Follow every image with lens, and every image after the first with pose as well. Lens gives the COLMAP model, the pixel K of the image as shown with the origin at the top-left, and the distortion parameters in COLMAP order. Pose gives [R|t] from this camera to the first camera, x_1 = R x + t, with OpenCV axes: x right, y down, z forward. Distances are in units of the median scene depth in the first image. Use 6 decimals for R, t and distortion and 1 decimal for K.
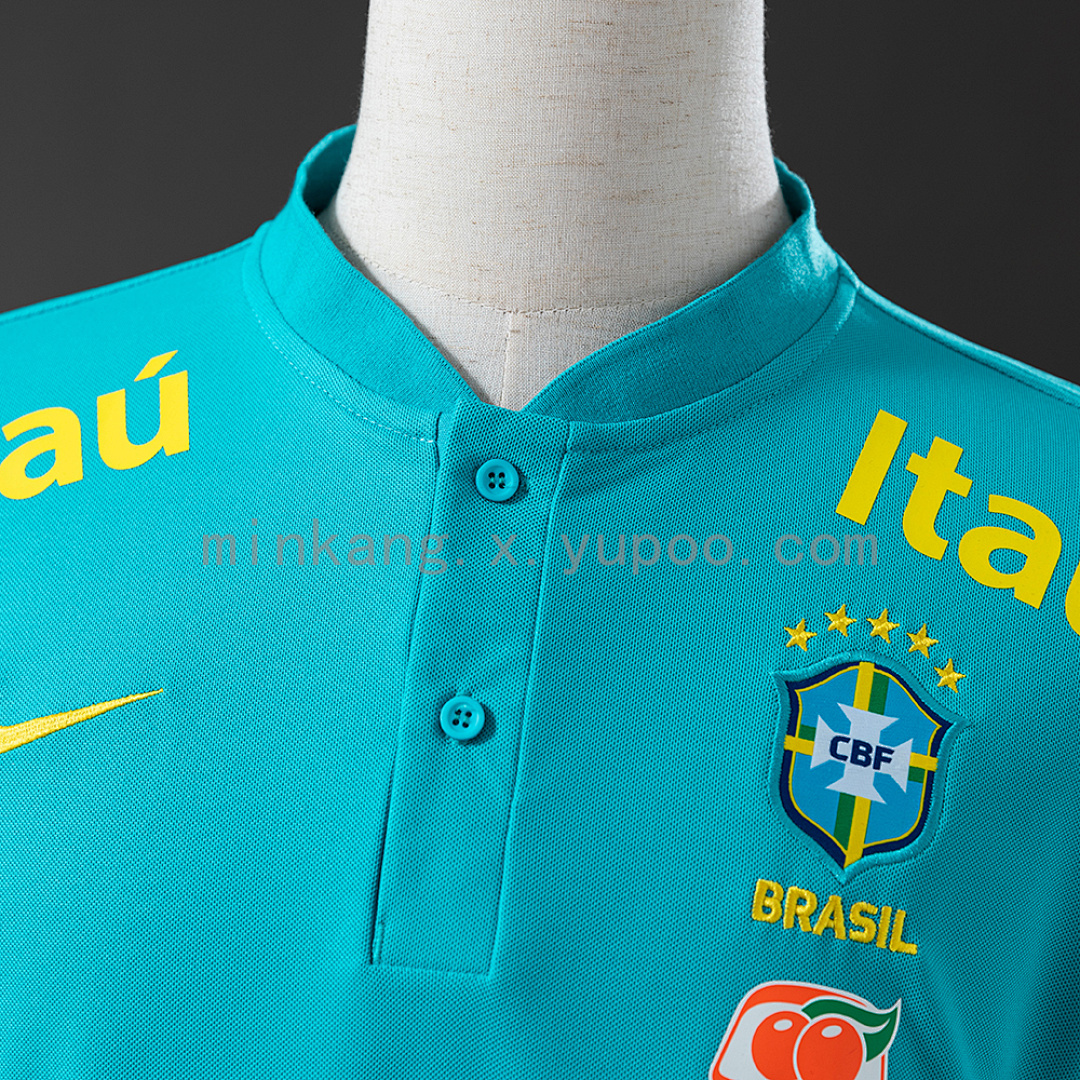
lens RADIAL K [[3119.9, 0, 539.1], [0, 3119.9, 538.5], [0, 0, 1]] dist [0.059238, 0.000000]
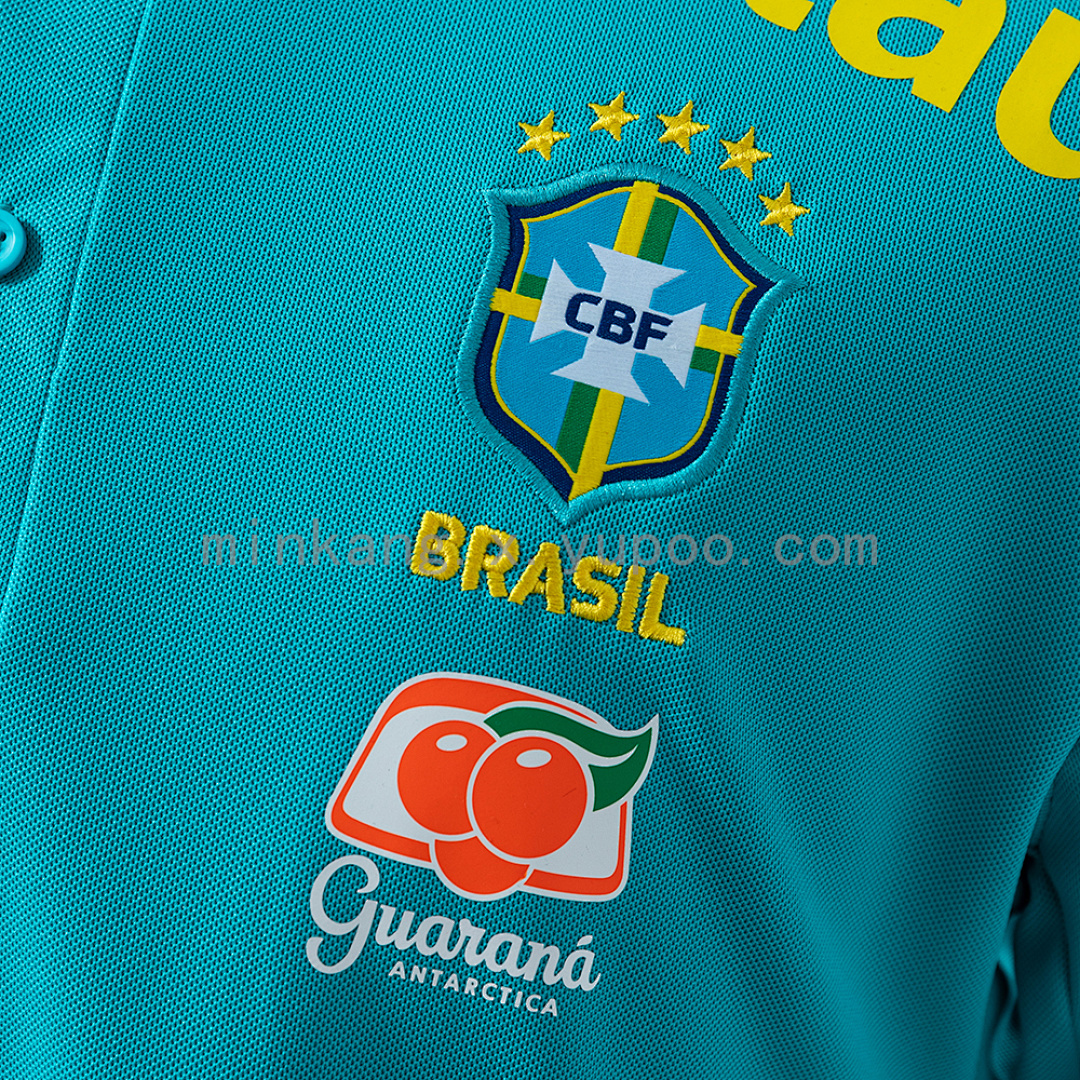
lens RADIAL K [[3119.9, 0, 540.5], [0, 3119.9, 542.0], [0, 0, 1]] dist [0.059238, 0.000000]
pose [[0.979730, 0.044812, -0.195245, 0.212512], [-0.035407, 0.998050, 0.051400, 0.081319], [0.197168, -0.043445, 0.979407, 0.385819]]
